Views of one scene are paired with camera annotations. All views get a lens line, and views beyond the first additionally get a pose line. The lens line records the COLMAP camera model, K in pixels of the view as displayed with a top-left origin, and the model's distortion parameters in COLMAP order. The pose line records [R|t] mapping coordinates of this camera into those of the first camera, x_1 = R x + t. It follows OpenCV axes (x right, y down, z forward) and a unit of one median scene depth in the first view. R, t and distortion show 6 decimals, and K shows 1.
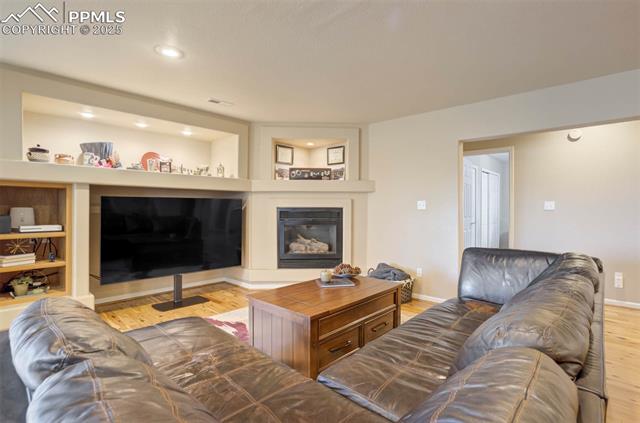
lens RADIAL K [[323.0, 0, 320.0], [0, 323.0, 211.5], [0, 0, 1]] dist [-0.000569, -0.000096]
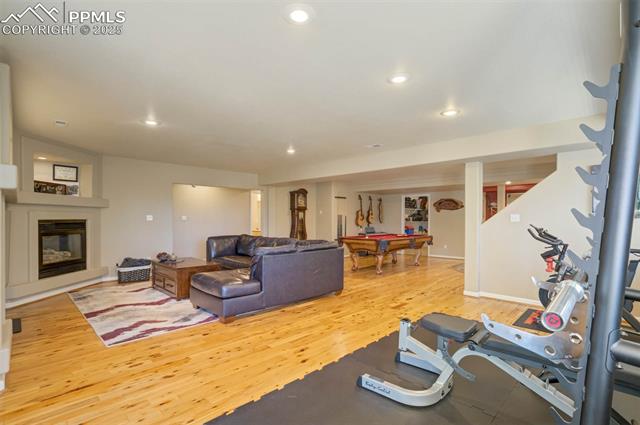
lens RADIAL K [[323.0, 0, 320.0], [0, 323.0, 212.5], [0, 0, 1]] dist [-0.000569, -0.000096]
pose [[0.018766, 0.007920, 0.999793, -1.140734], [-0.006878, 0.999946, -0.007792, -0.035110], [-0.999800, -0.006730, 0.018819, 0.089290]]
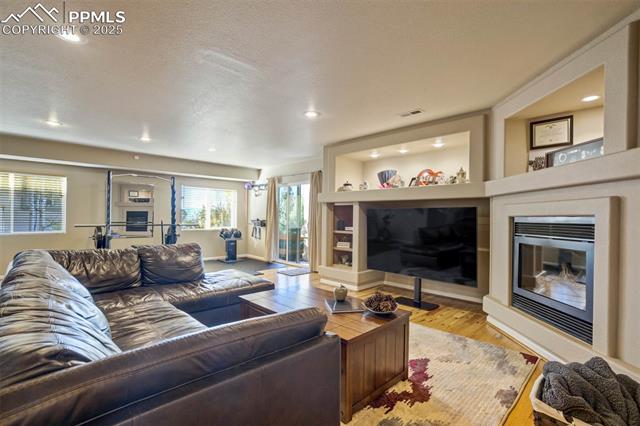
lens RADIAL K [[301.1, 0, 322.8], [0, 301.1, 216.0], [0, 0, 1]] dist [-0.002276, -0.000222]
pose [[-0.031408, -0.003482, -0.999501, 0.528634], [-0.012725, 0.999914, -0.003083, -0.006653], [0.999426, 0.012621, -0.031450, 0.621682]]
